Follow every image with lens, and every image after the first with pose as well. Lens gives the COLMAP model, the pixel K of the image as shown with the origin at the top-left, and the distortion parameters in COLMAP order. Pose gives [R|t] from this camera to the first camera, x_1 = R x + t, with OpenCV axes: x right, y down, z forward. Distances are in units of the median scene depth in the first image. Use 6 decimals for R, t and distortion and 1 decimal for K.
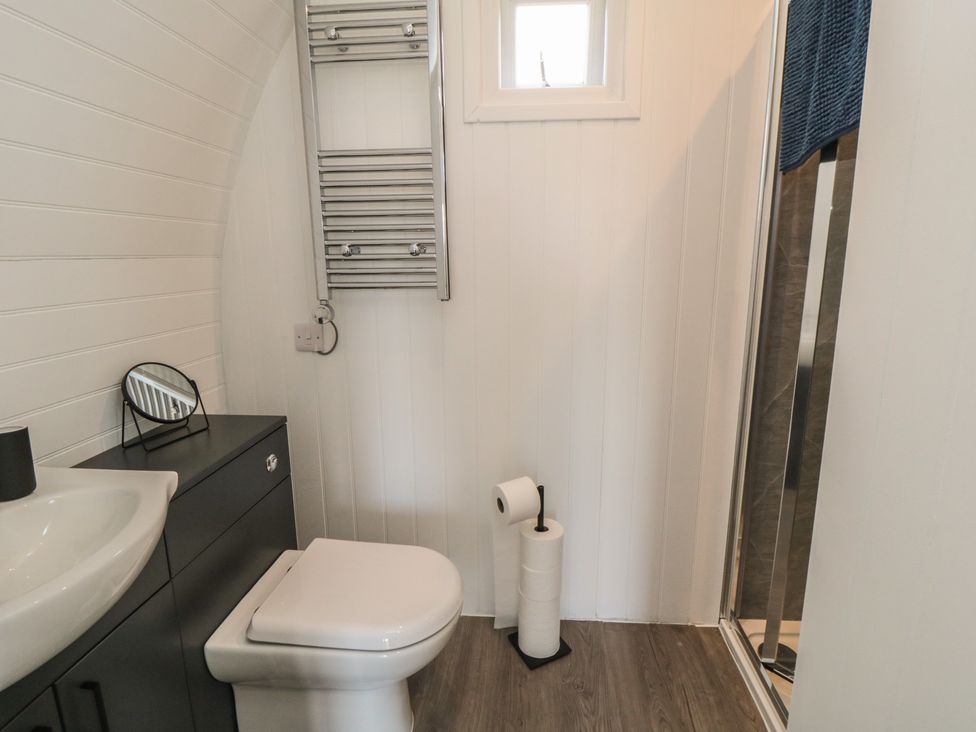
lens RADIAL K [[507.7, 0, 507.7], [0, 507.7, 364.1], [0, 0, 1]] dist [-0.002124, -0.011739]
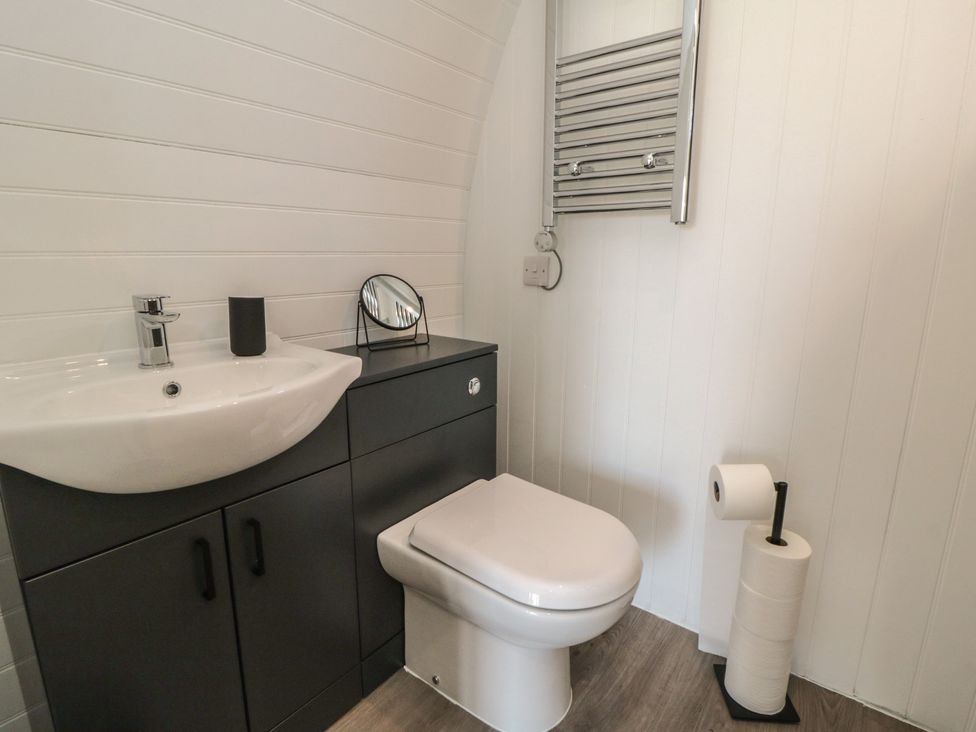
lens RADIAL K [[507.7, 0, 507.7], [0, 507.7, 364.1], [0, 0, 1]] dist [-0.002124, -0.011739]
pose [[0.837659, 0.128299, -0.530911, 0.103279], [-0.124700, 0.991271, 0.042800, 0.095014], [0.531767, 0.030353, 0.846346, 0.180493]]
